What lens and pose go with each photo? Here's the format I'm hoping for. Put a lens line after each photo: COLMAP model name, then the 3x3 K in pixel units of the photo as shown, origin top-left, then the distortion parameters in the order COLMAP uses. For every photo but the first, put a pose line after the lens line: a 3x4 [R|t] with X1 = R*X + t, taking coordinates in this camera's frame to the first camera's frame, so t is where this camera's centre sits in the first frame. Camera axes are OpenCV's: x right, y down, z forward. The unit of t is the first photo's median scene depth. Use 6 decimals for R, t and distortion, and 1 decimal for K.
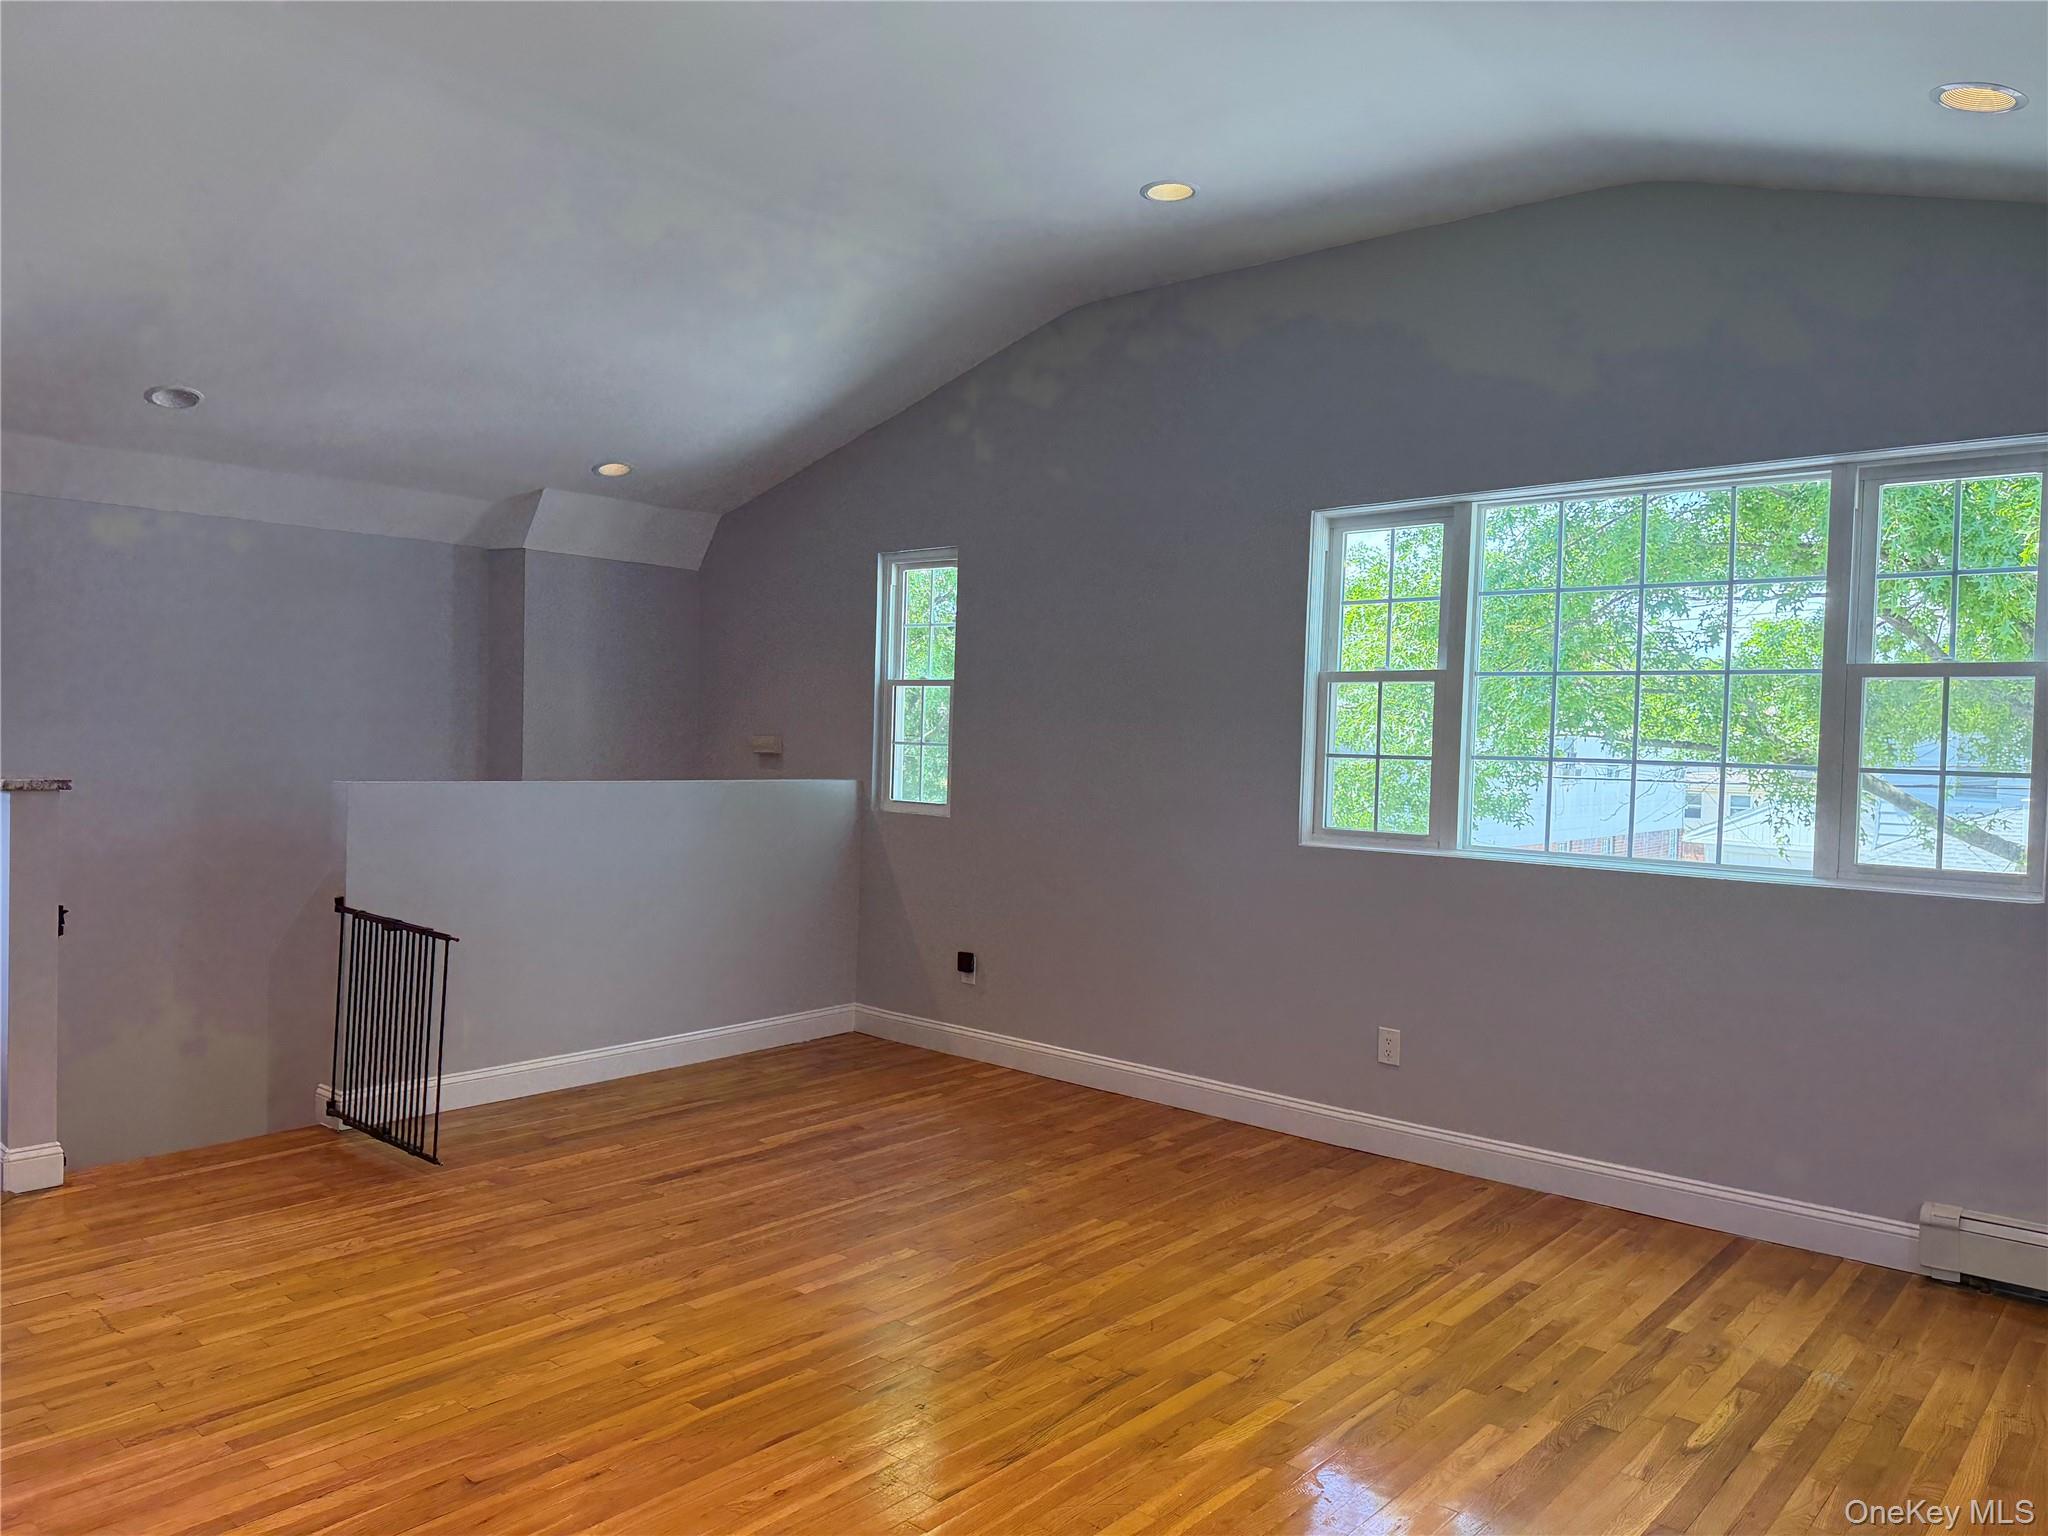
lens RADIAL K [[1416.4, 0, 1024.0], [0, 1416.4, 768.0], [0, 0, 1]] dist [0.061751, -0.089346]
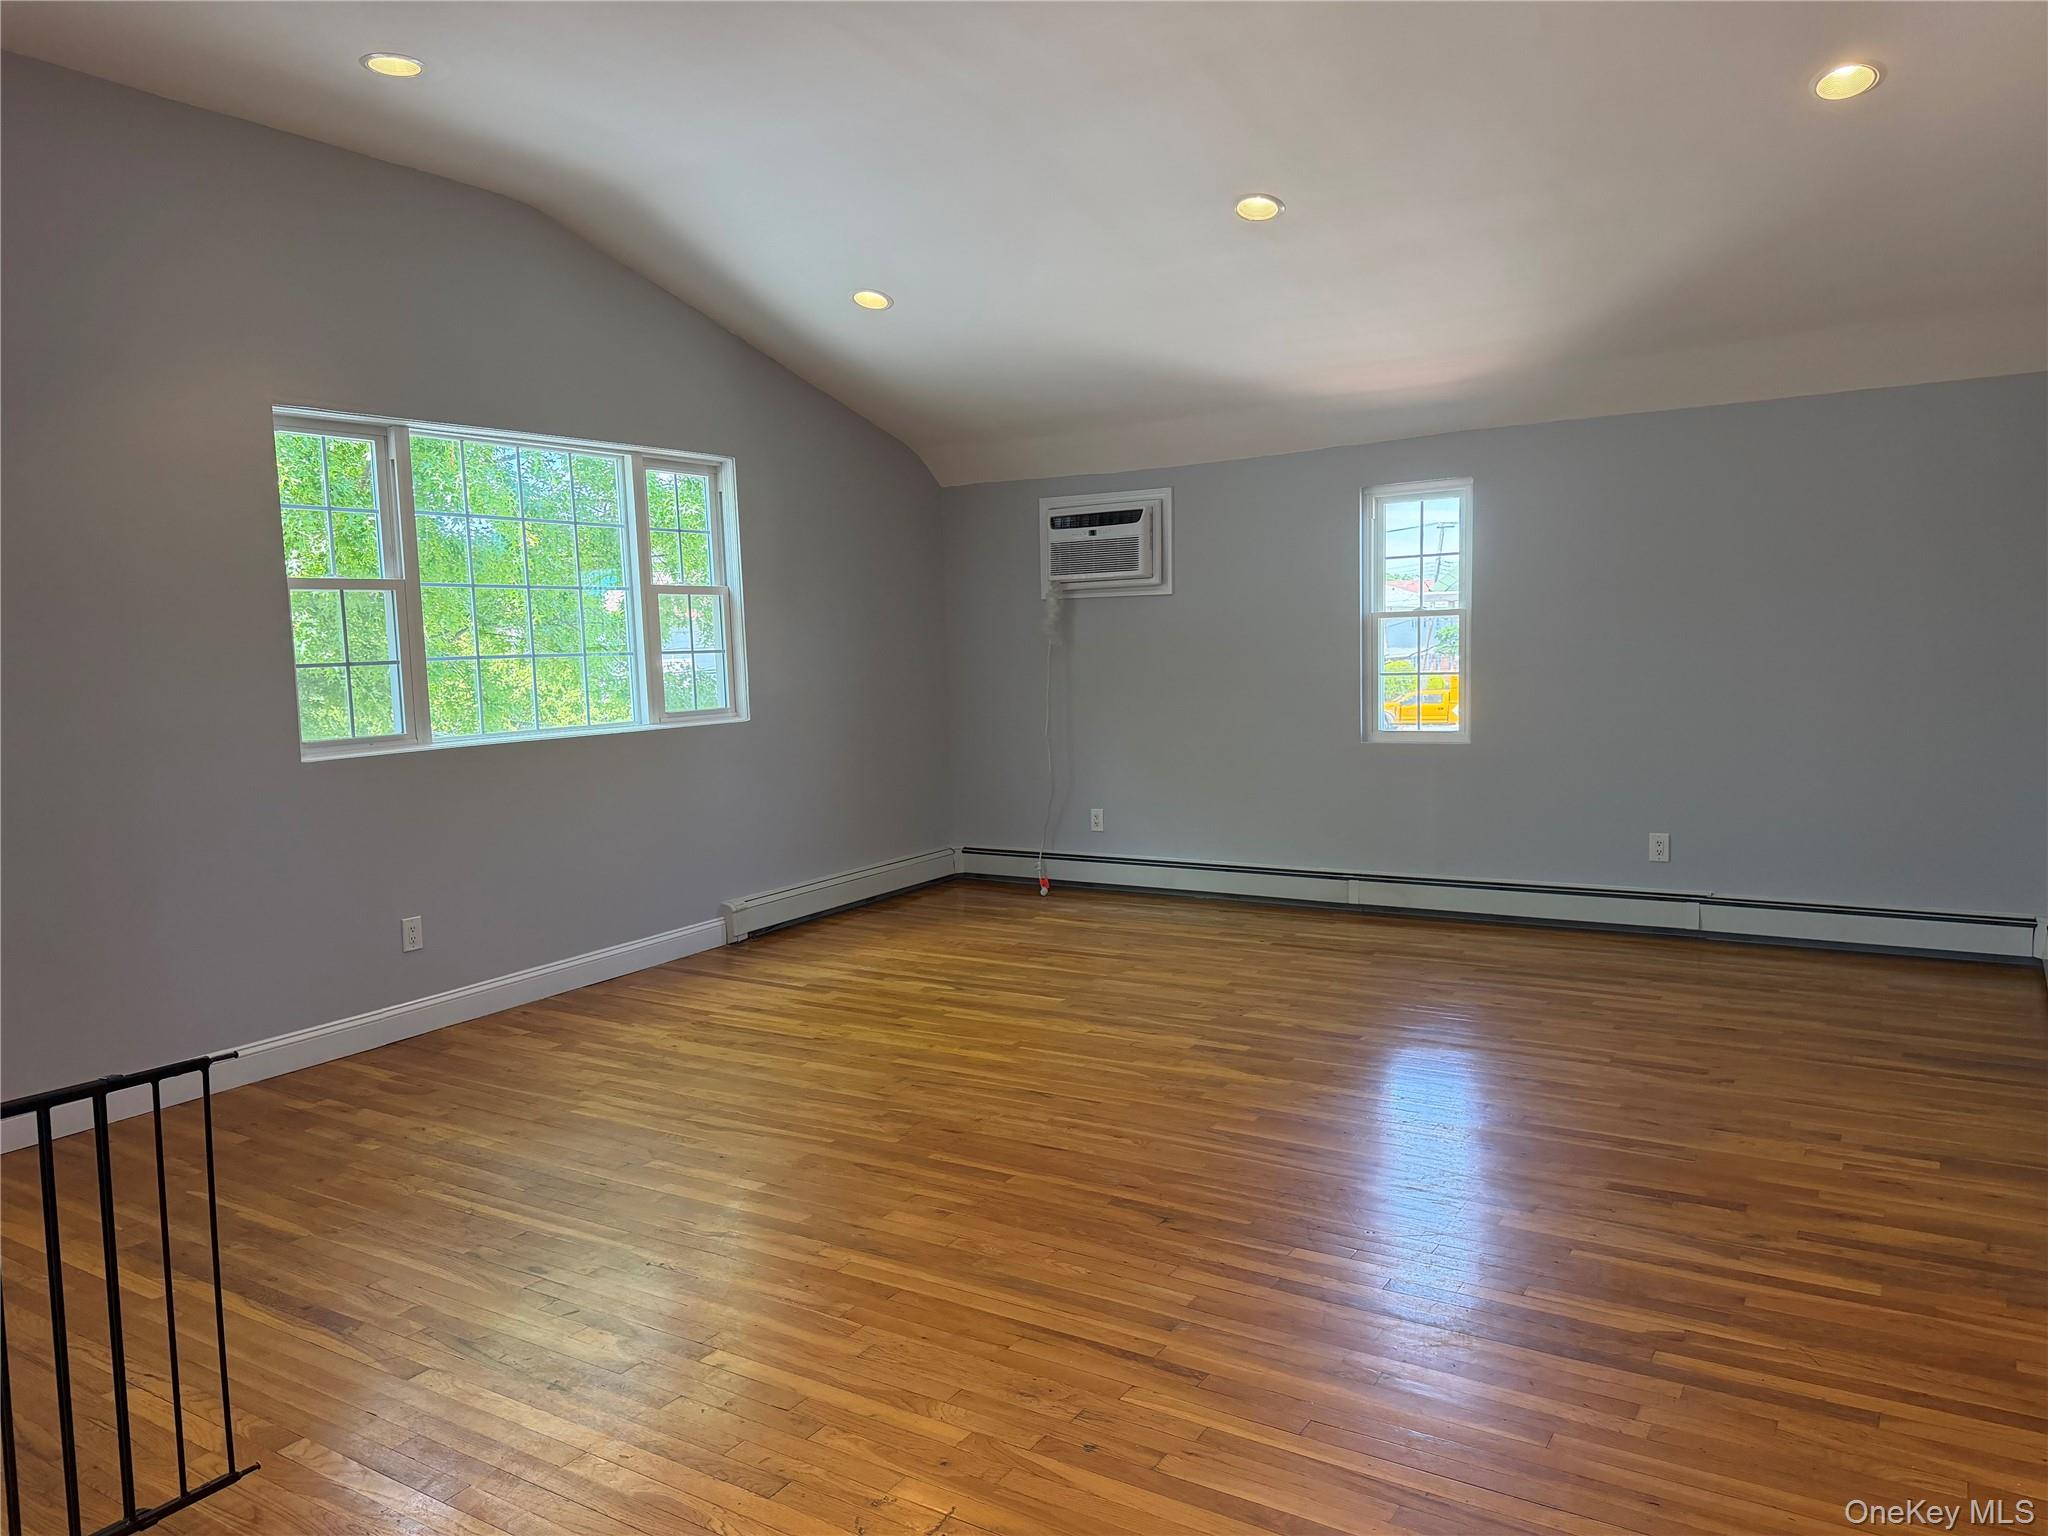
lens RADIAL K [[1482.5, 0, 1024.0], [0, 1482.5, 768.0], [0, 0, 1]] dist [0.042966, -0.049090]
pose [[-0.173098, -0.108652, 0.978893, -1.141750], [0.042251, 0.992162, 0.117596, -0.050900], [-0.983998, 0.061714, -0.167150, 0.914882]]
